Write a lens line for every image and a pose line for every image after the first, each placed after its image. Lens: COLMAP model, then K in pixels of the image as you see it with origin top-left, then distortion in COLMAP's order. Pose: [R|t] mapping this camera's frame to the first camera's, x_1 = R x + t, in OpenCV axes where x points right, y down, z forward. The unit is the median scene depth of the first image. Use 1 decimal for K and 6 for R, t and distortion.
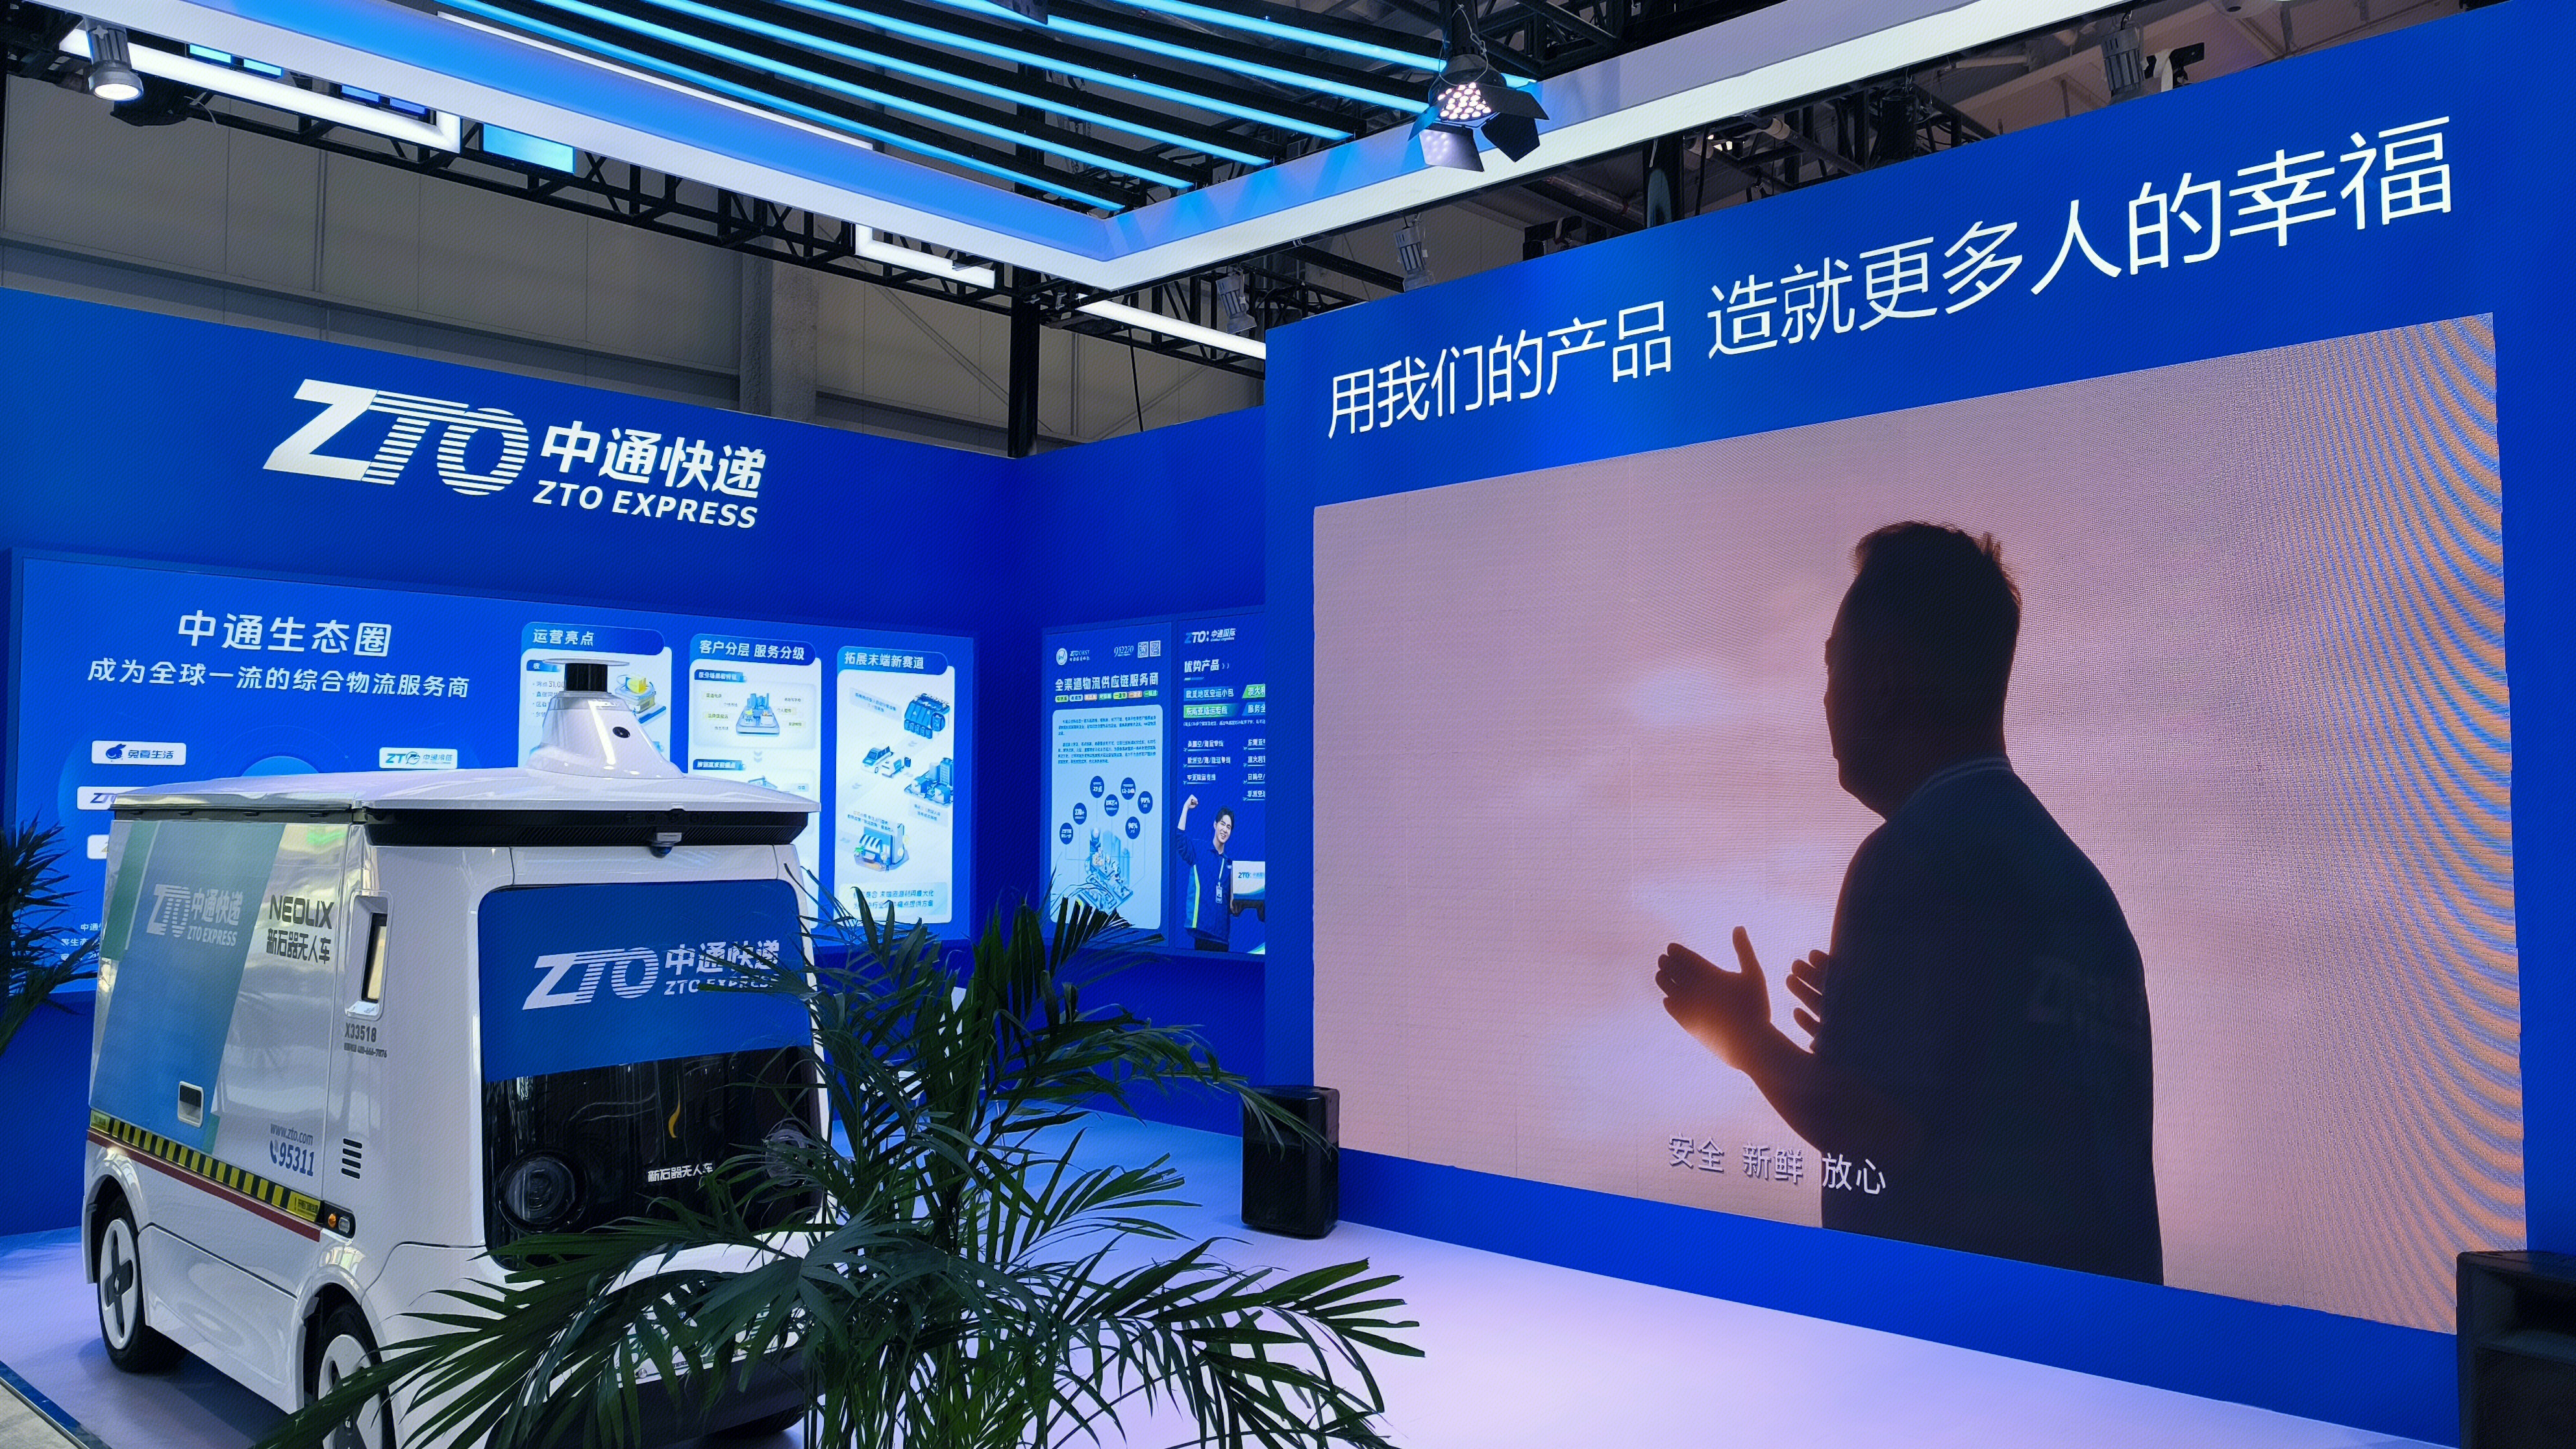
lens RADIAL K [[1852.5, 0, 1294.0], [0, 1852.5, 716.5], [0, 0, 1]] dist [0.034477, -0.040781]
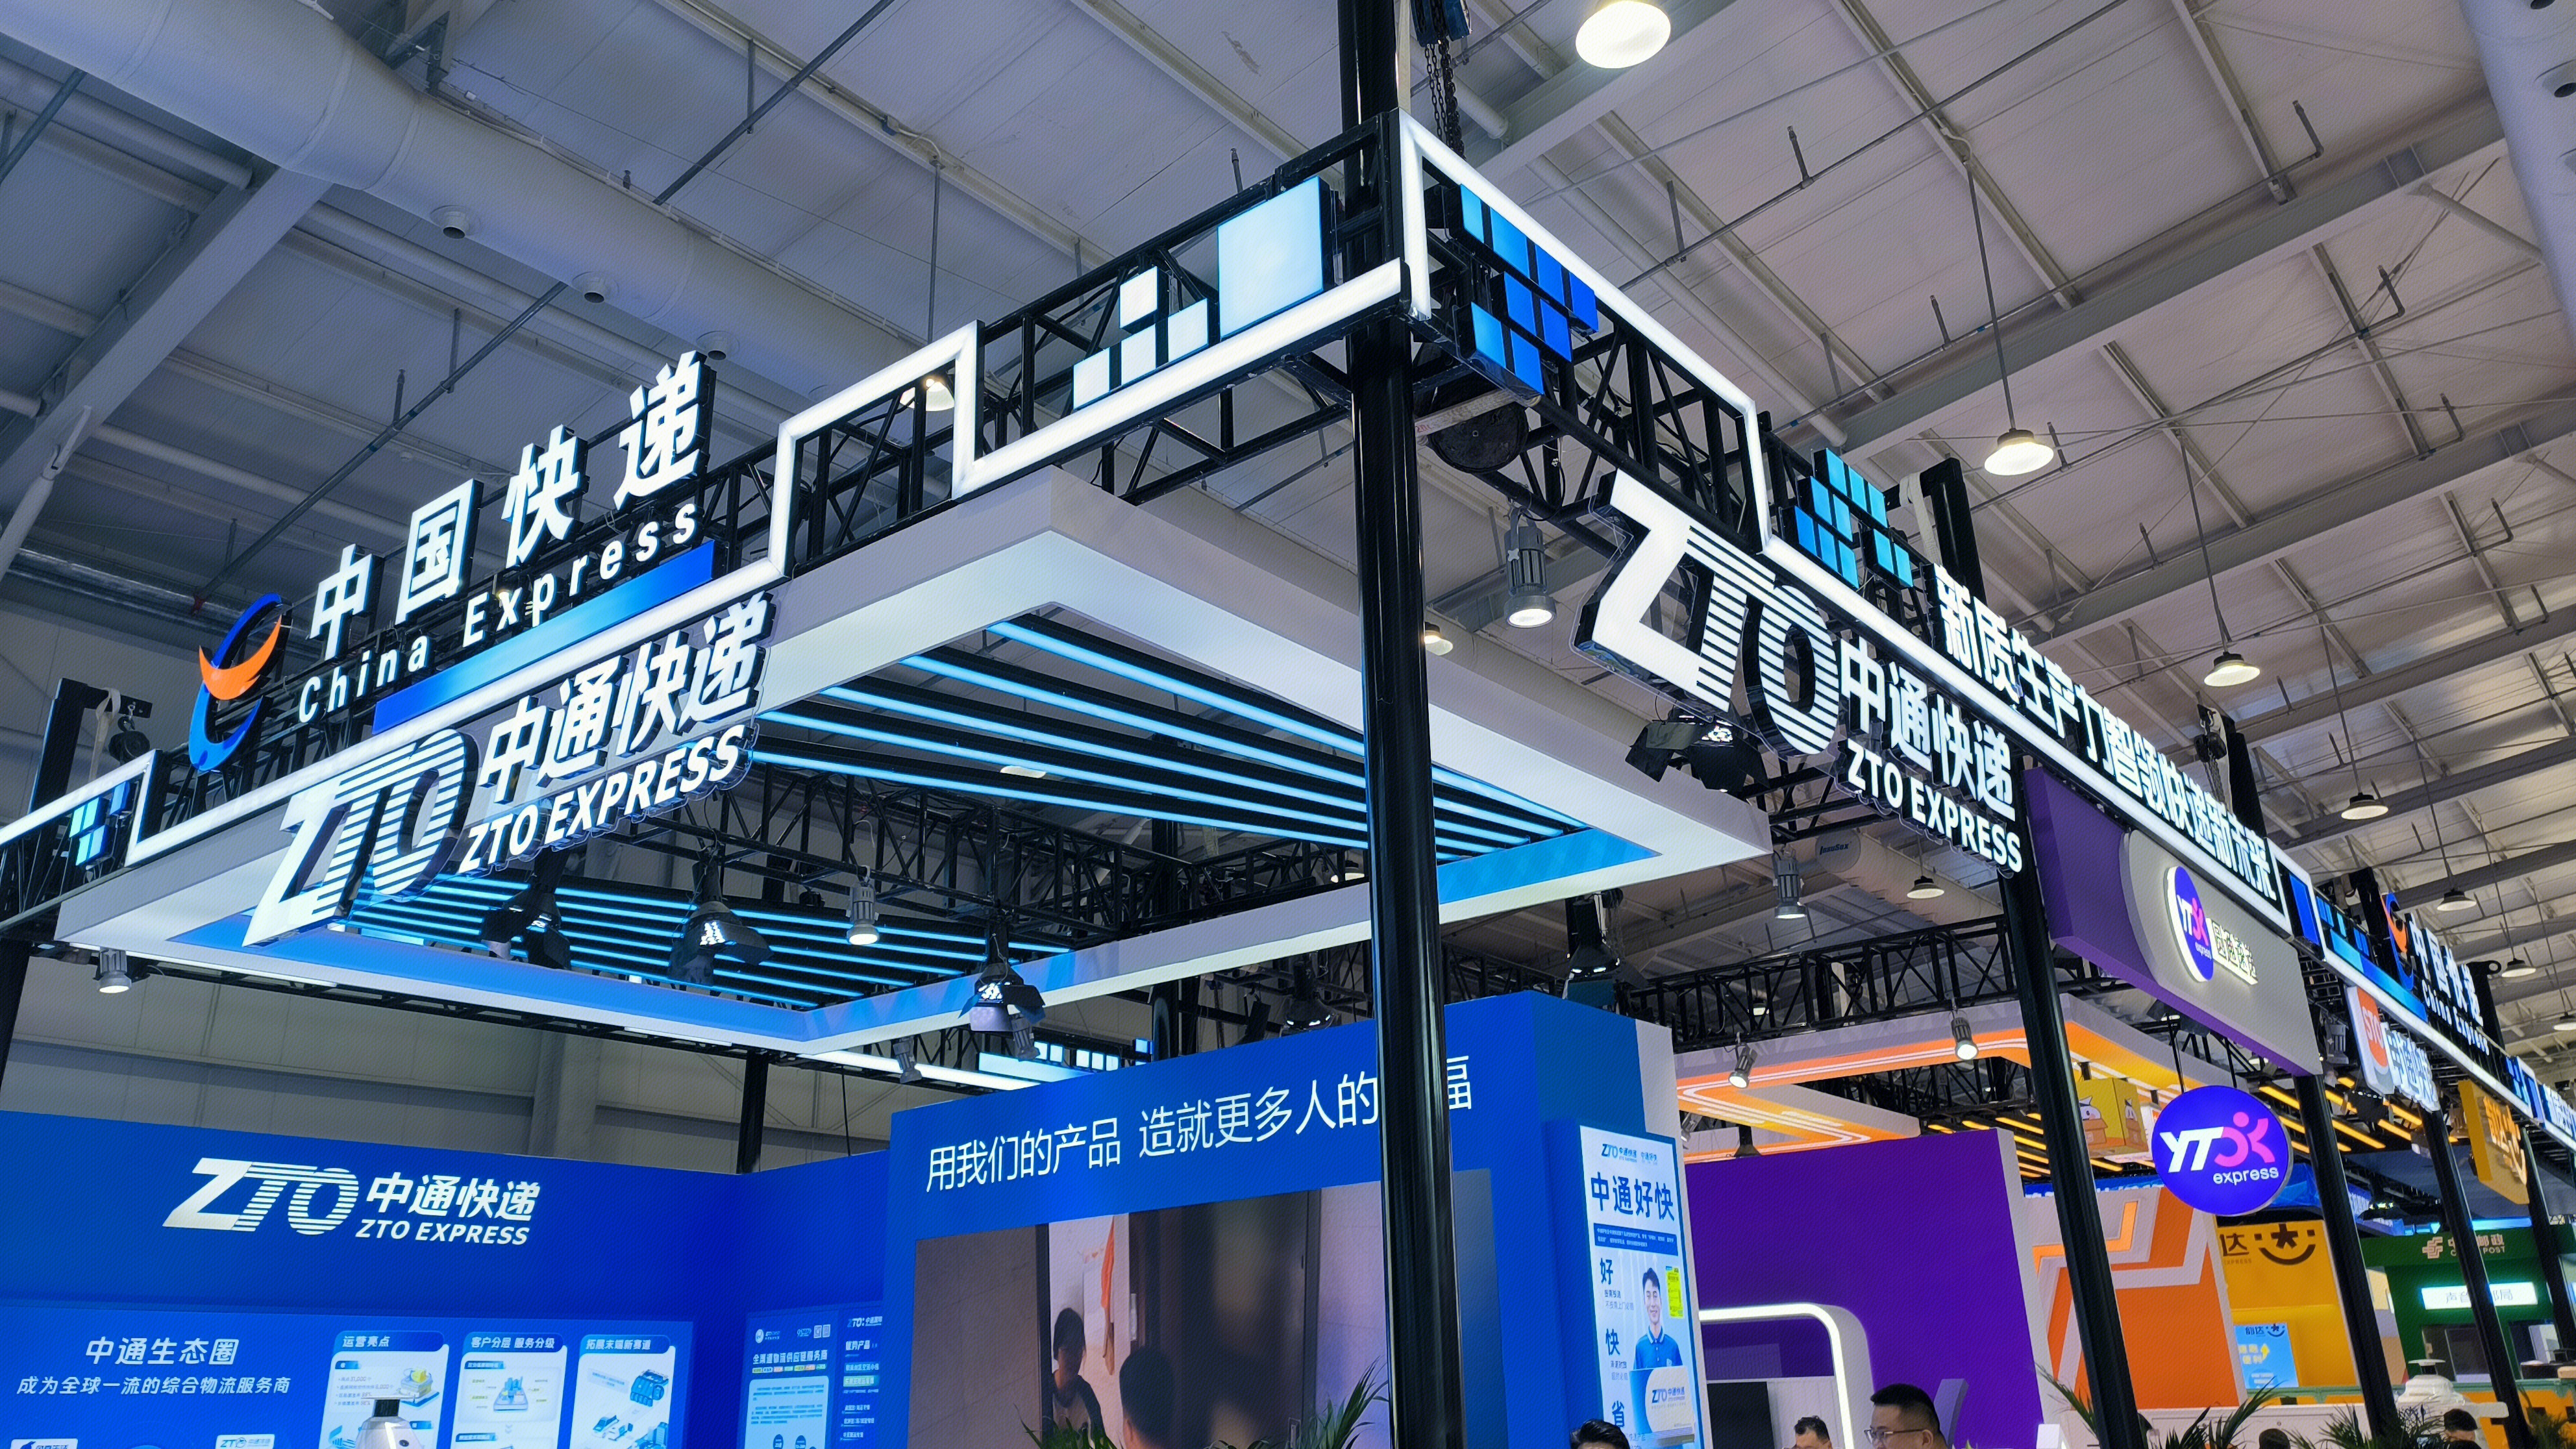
lens RADIAL K [[1852.5, 0, 1290.9], [0, 1852.5, 738.9], [0, 0, 1]] dist [0.034477, -0.040781]
pose [[0.996677, 0.001741, 0.081443, 0.180045], [0.022367, 0.955498, -0.294149, -0.051898], [-0.078330, 0.294993, 0.952283, -0.515364]]
